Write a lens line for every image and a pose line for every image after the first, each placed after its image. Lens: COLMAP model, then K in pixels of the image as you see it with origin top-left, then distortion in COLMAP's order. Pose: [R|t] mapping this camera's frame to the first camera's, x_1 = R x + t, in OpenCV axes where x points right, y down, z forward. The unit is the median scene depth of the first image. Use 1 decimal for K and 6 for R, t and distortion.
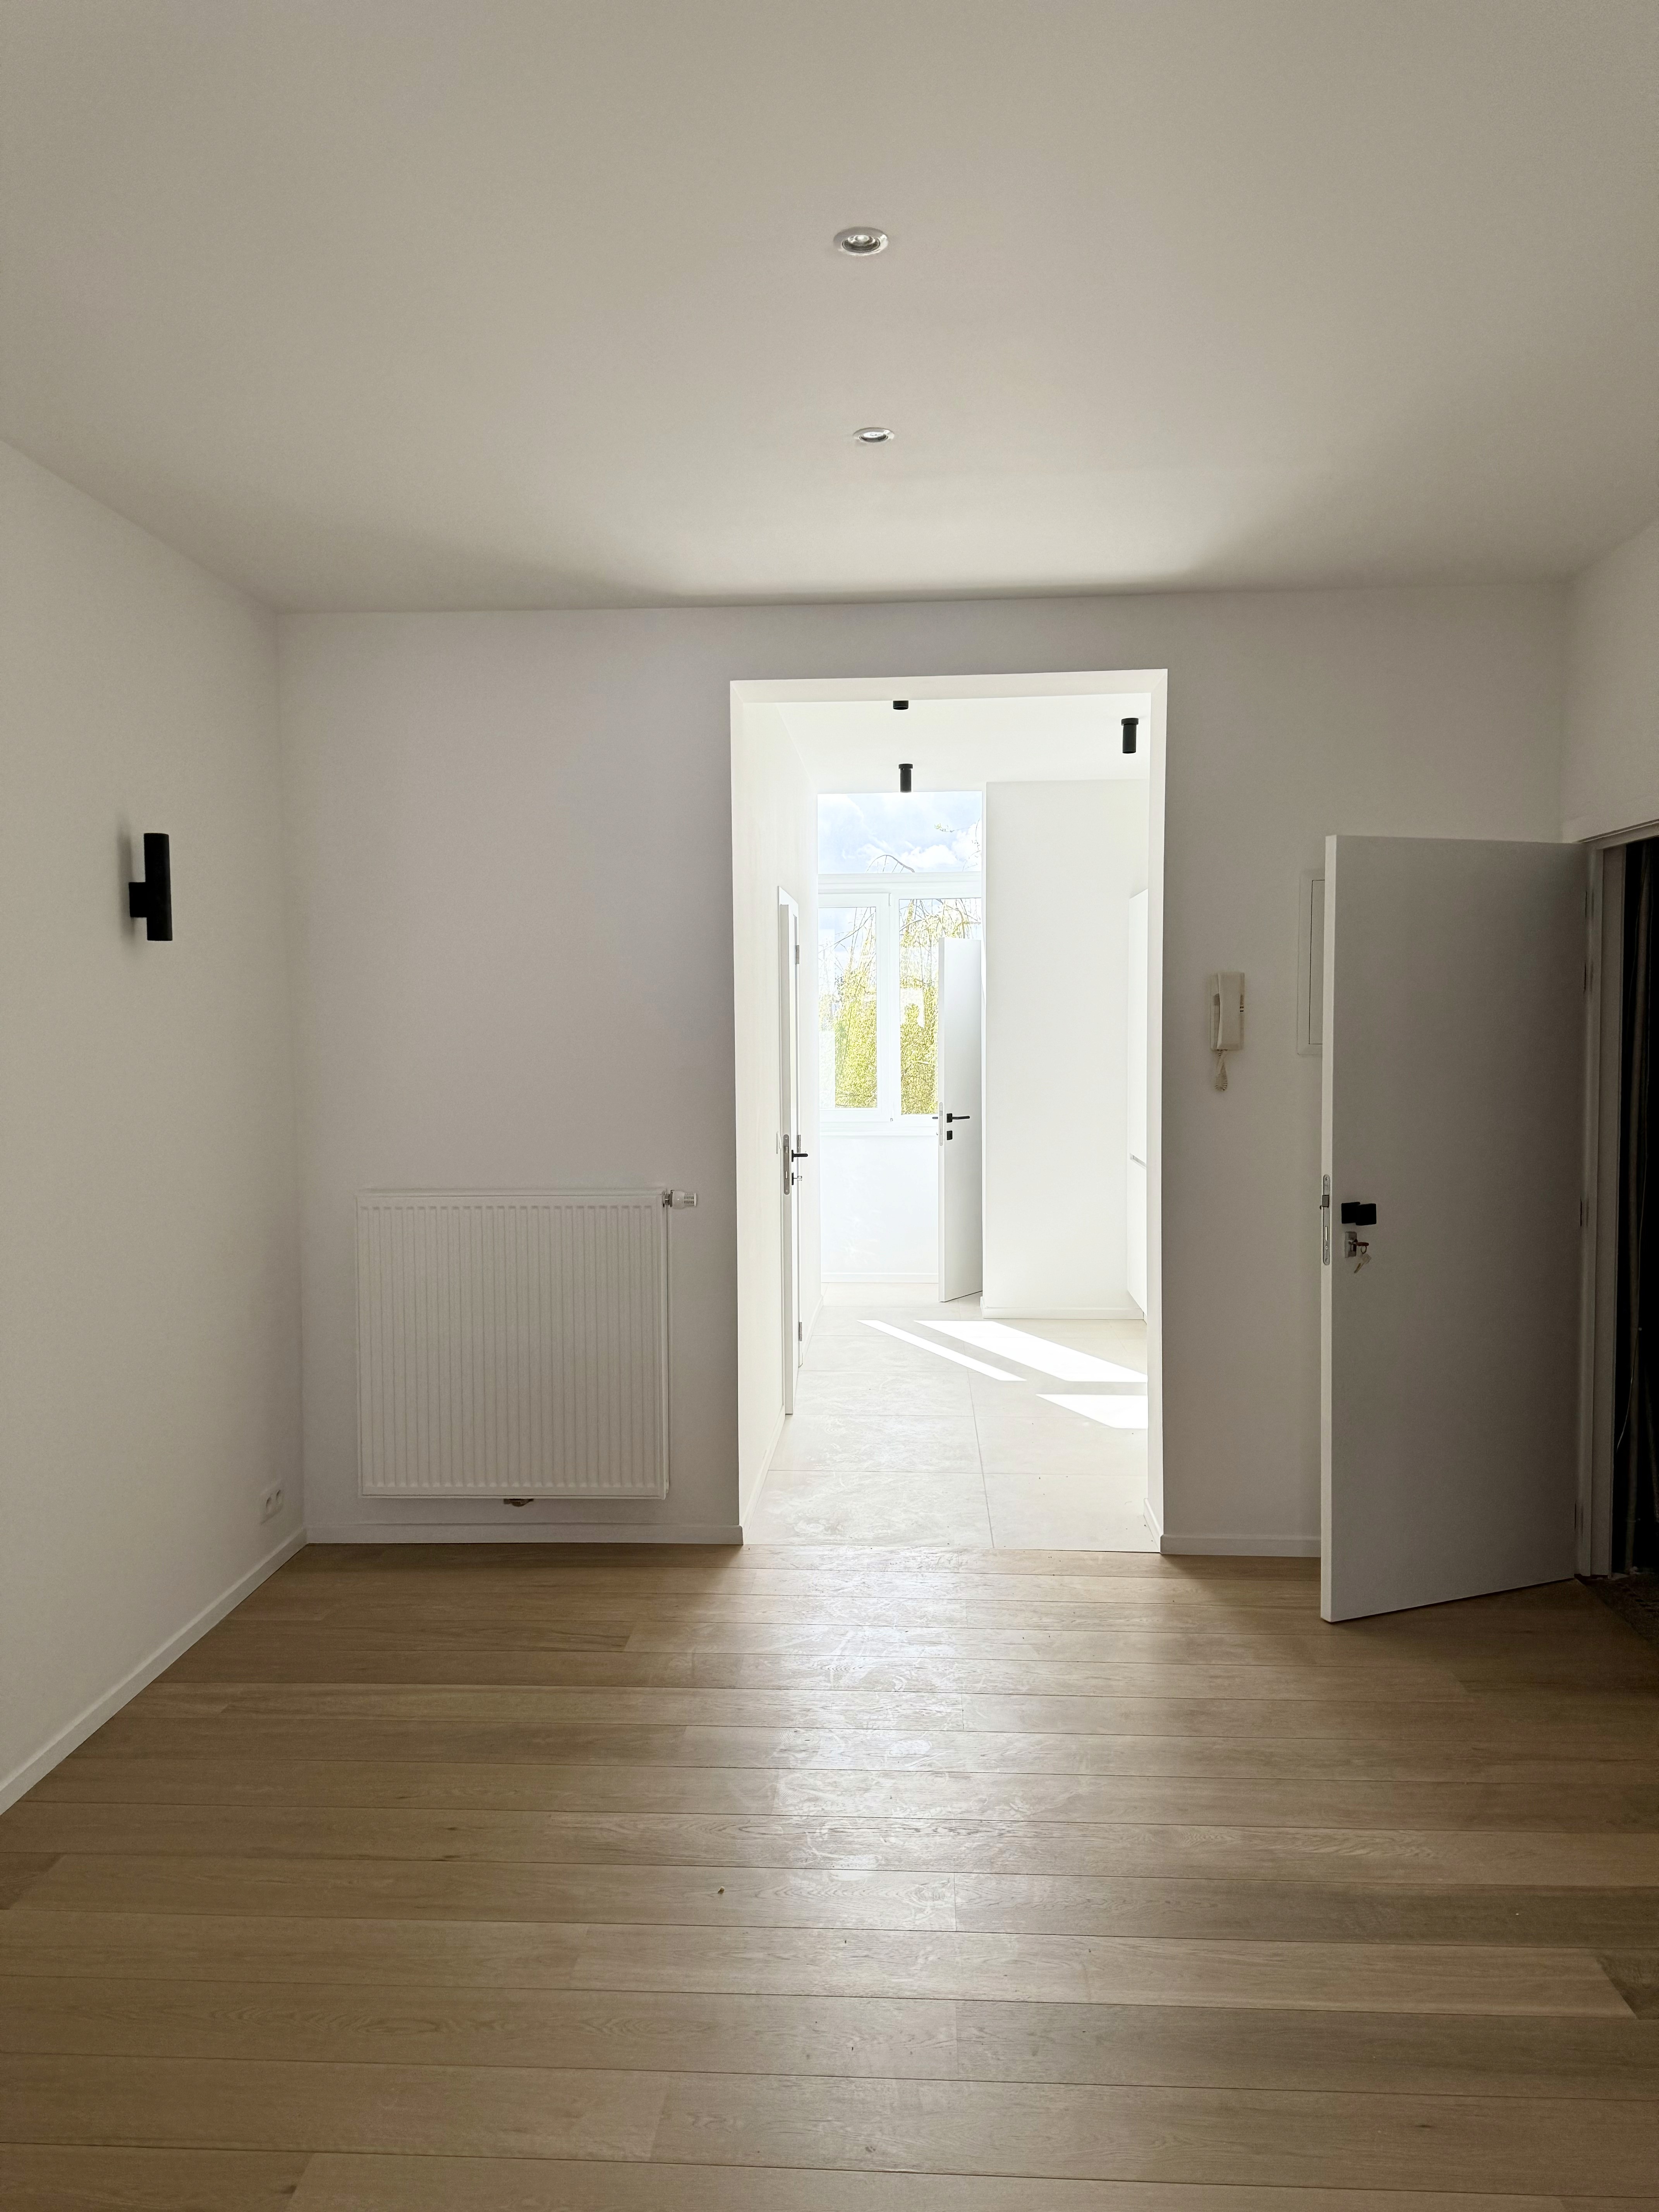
lens RADIAL K [[1517.4, 0, 845.5], [0, 1517.4, 1116.7], [0, 0, 1]] dist [0.177620, -0.381746]
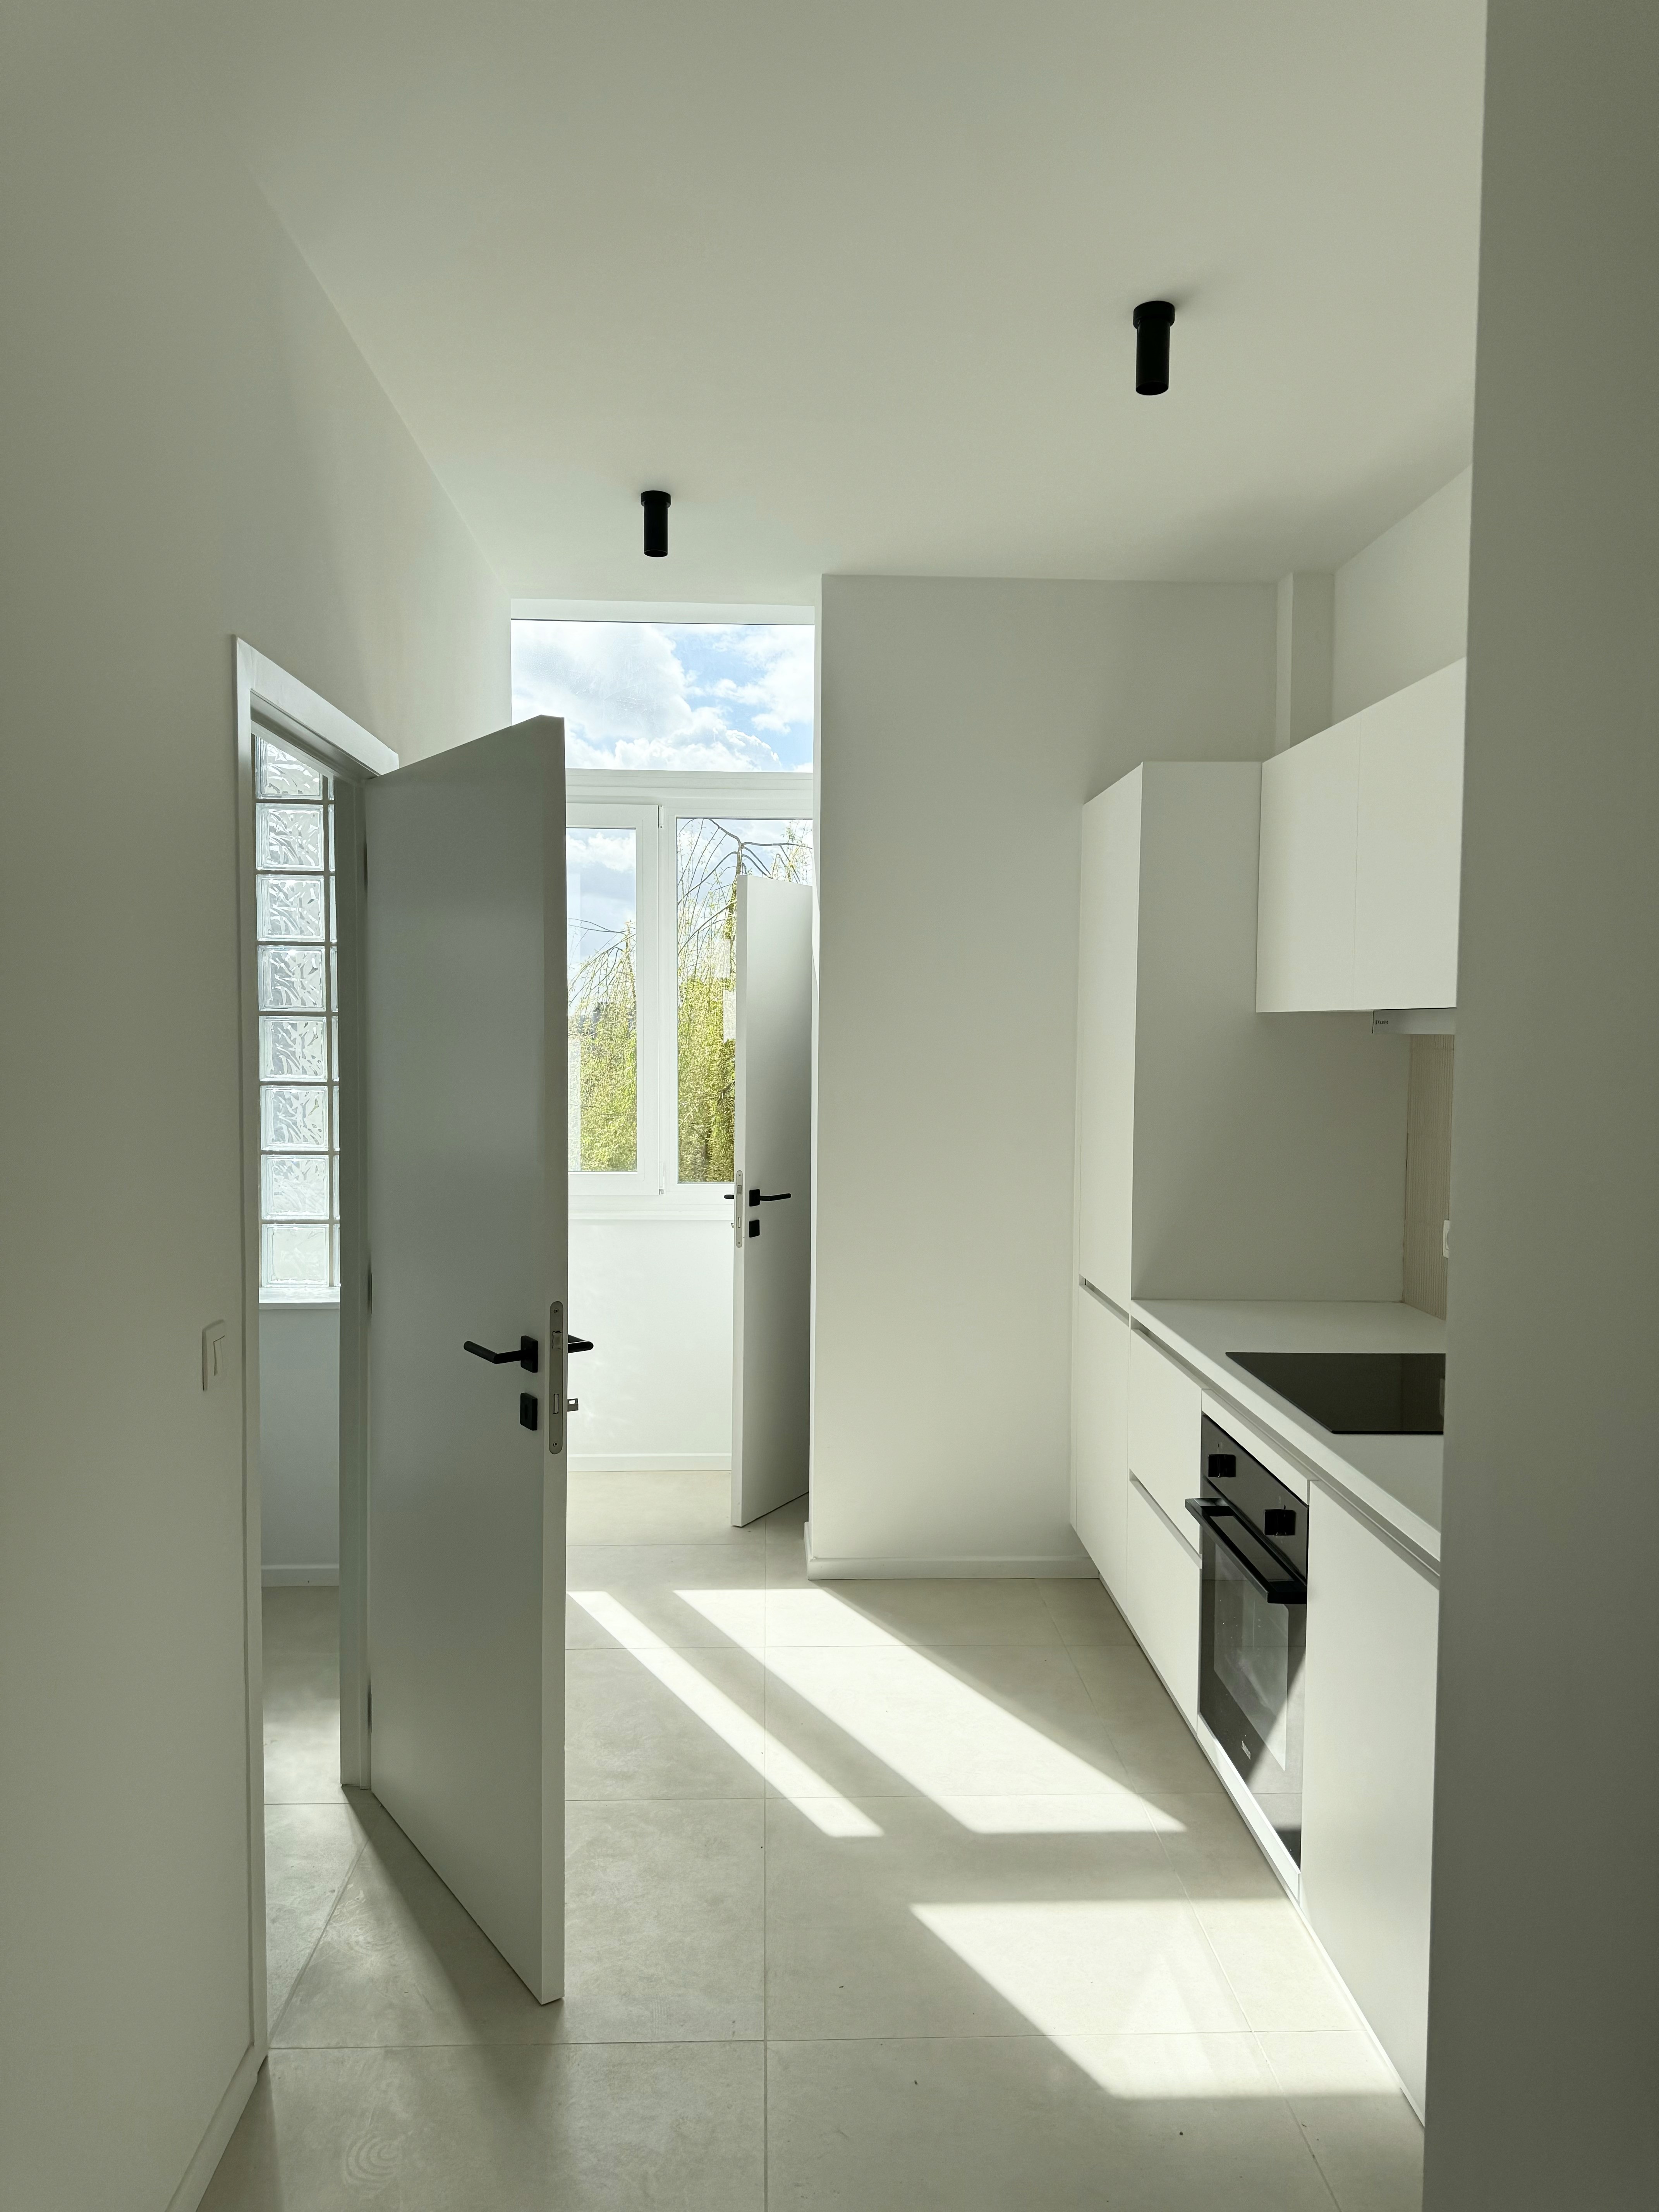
lens RADIAL K [[1517.4, 0, 845.5], [0, 1517.4, 1116.7], [0, 0, 1]] dist [0.177620, -0.381746]
pose [[0.994024, 0.008729, 0.108817, 0.123797], [-0.008401, 0.999959, -0.003473, -0.085331], [-0.108842, 0.002538, 0.994056, 1.328497]]
